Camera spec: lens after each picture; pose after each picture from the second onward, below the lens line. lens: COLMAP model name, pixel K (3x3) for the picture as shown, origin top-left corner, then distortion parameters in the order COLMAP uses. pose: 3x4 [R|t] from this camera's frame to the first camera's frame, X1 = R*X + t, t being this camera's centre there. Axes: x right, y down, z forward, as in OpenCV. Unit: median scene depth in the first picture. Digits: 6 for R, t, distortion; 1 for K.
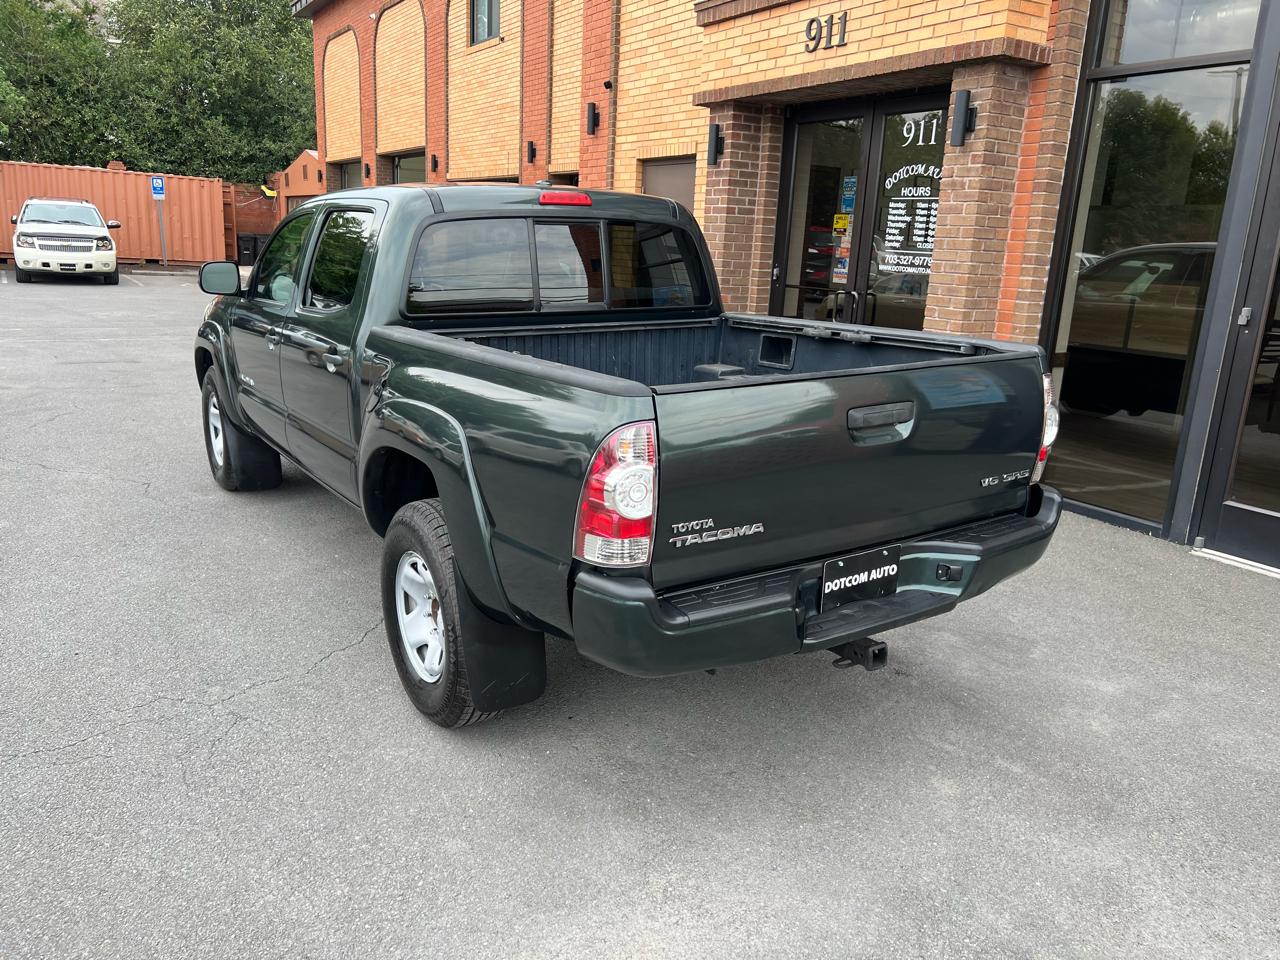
lens RADIAL K [[962.7, 0, 635.8], [0, 962.7, 489.0], [0, 0, 1]] dist [0.047732, -0.054512]
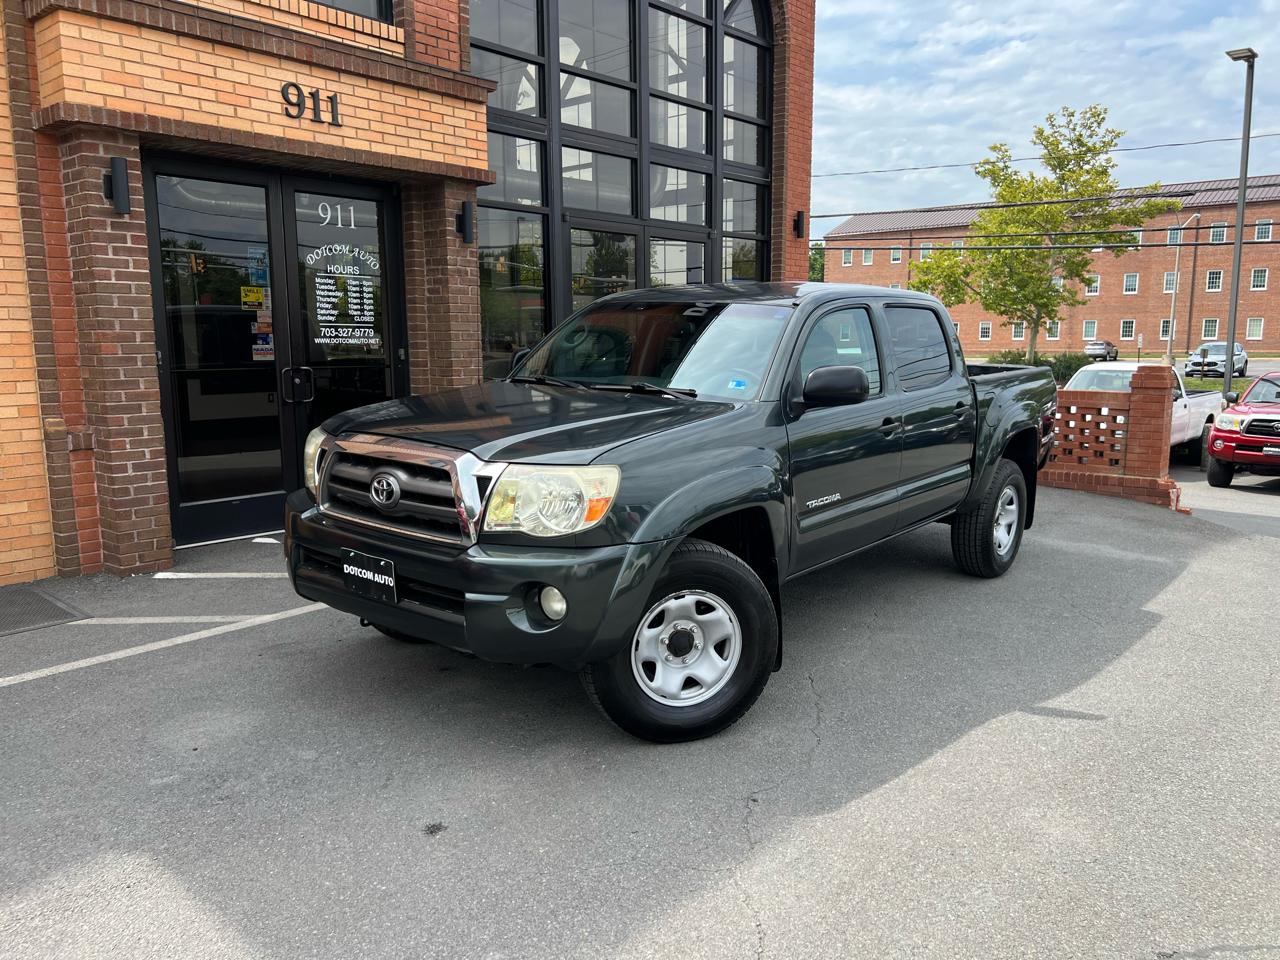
lens RADIAL K [[965.2, 0, 655.3], [0, 965.2, 483.7], [0, 0, 1]] dist [0.042430, -0.052185]
pose [[-0.318693, -0.188680, 0.928889, -0.846357], [0.225427, 0.936782, 0.267625, -0.288219], [-0.920661, 0.294687, -0.256012, 1.005377]]
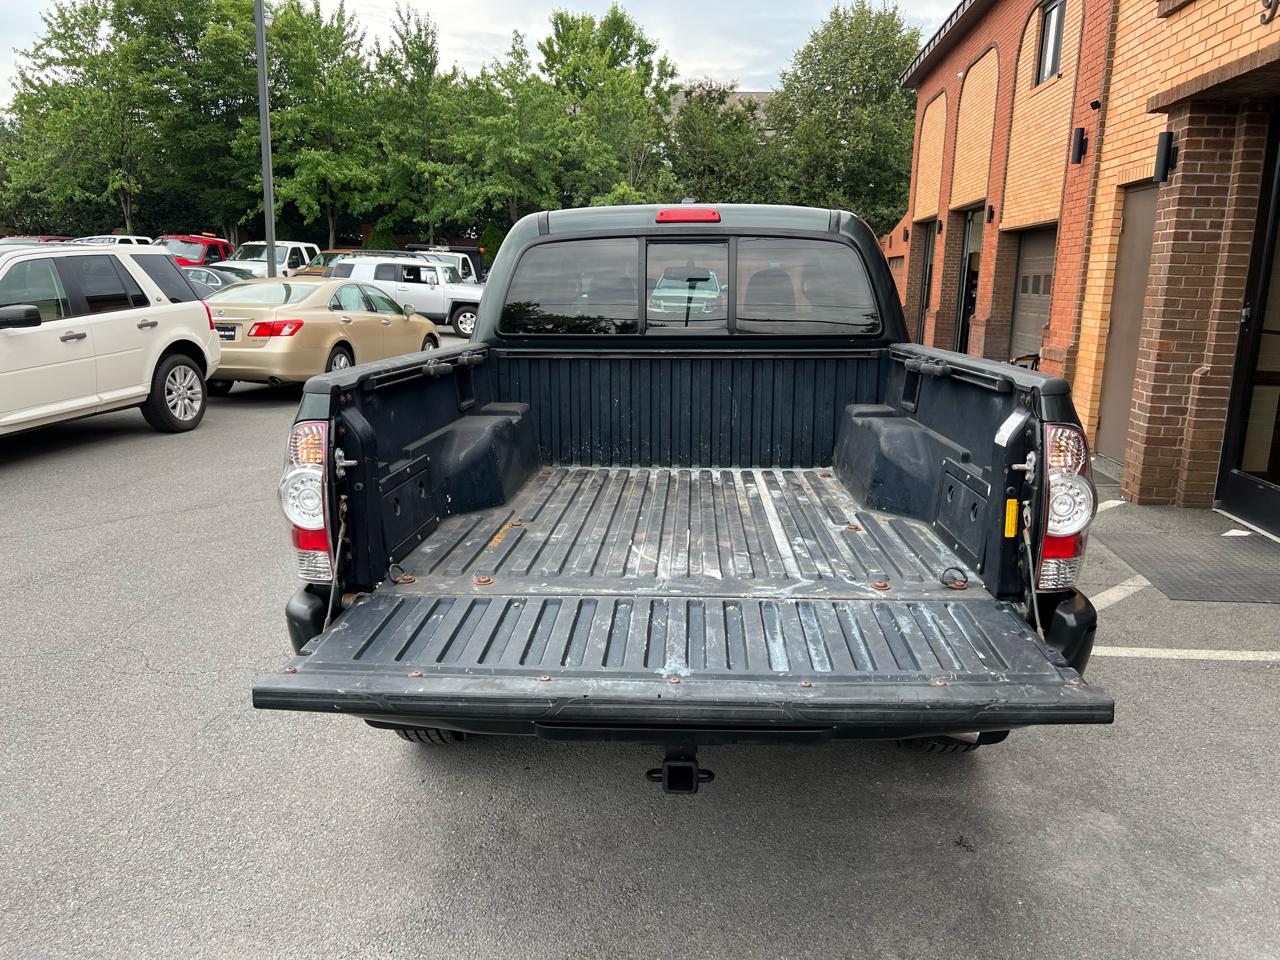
lens RADIAL K [[963.0, 0, 642.9], [0, 963.0, 468.3], [0, 0, 1]] dist [0.045602, -0.052342]
pose [[0.804162, 0.092143, -0.587224, 0.261281], [-0.140217, 0.989438, -0.036762, -0.011820], [0.577635, 0.111901, 0.808589, 0.145449]]
